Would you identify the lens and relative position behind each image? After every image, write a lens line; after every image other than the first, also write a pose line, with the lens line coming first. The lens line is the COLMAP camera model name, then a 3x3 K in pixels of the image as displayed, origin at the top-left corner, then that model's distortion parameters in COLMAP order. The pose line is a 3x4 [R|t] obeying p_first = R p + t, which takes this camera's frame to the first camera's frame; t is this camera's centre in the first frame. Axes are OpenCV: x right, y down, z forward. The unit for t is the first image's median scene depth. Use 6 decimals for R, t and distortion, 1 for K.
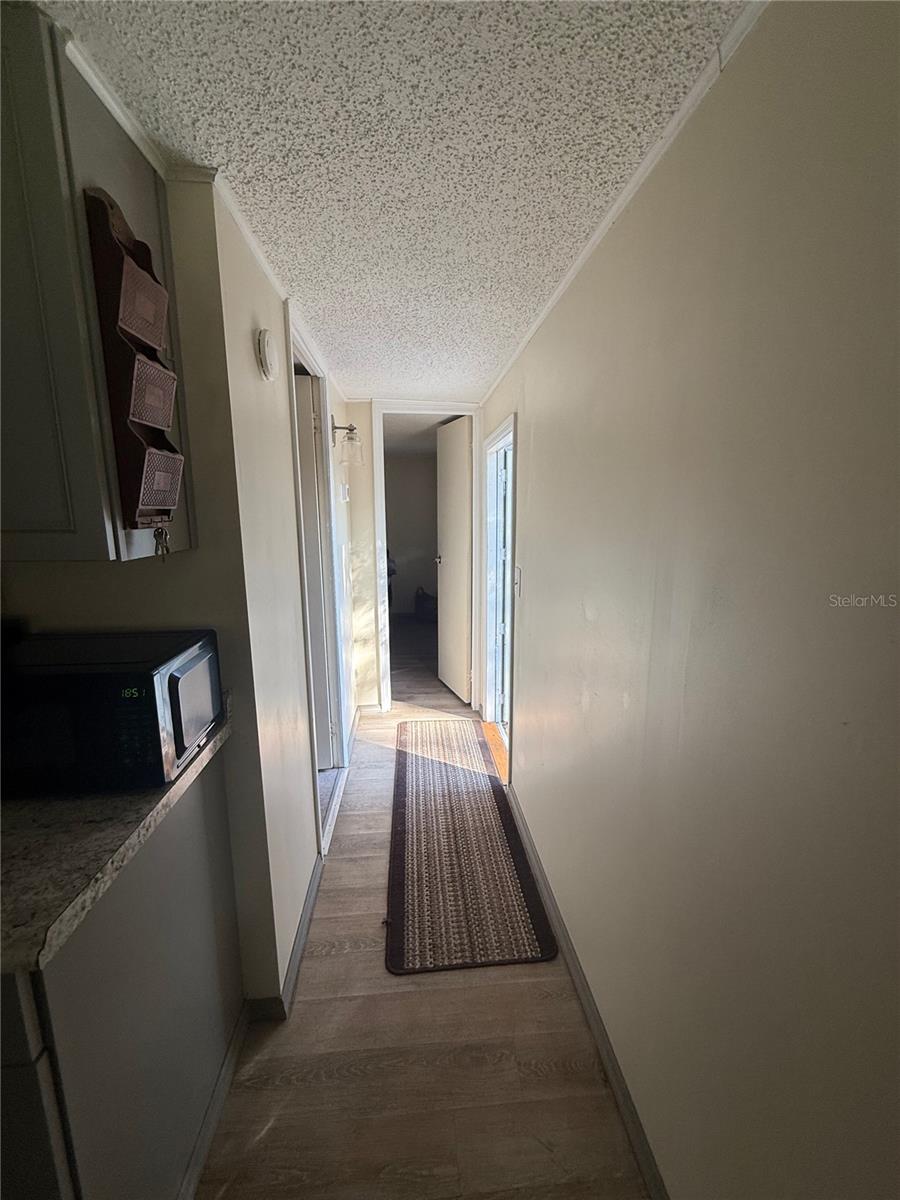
lens RADIAL K [[477.9, 0, 454.2], [0, 477.9, 596.8], [0, 0, 1]] dist [-0.000749, 0.000434]
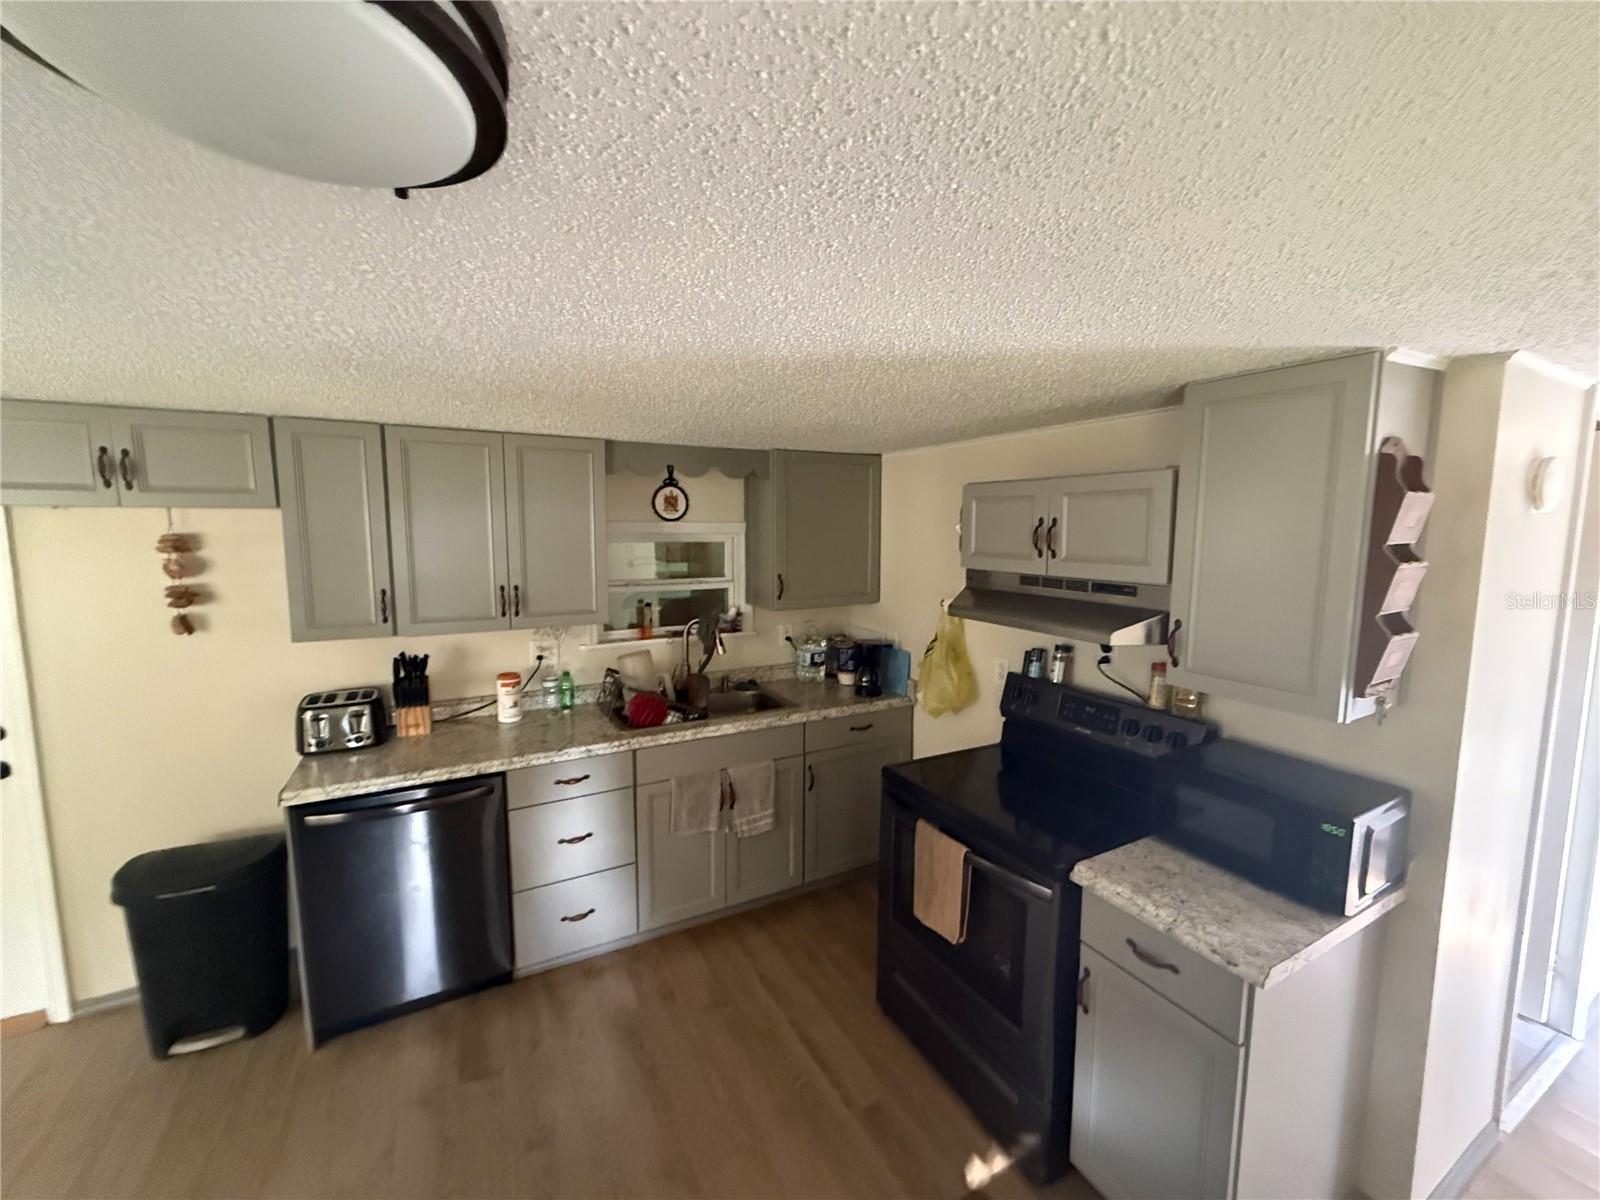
lens RADIAL K [[637.2, 0, 800.0], [0, 637.2, 600.0], [0, 0, 1]] dist [-0.000749, 0.000434]
pose [[0.396083, 0.103418, -0.912372, 0.195941], [-0.163974, 0.985631, 0.040537, -0.203567], [0.903455, 0.133549, 0.407350, -0.902131]]
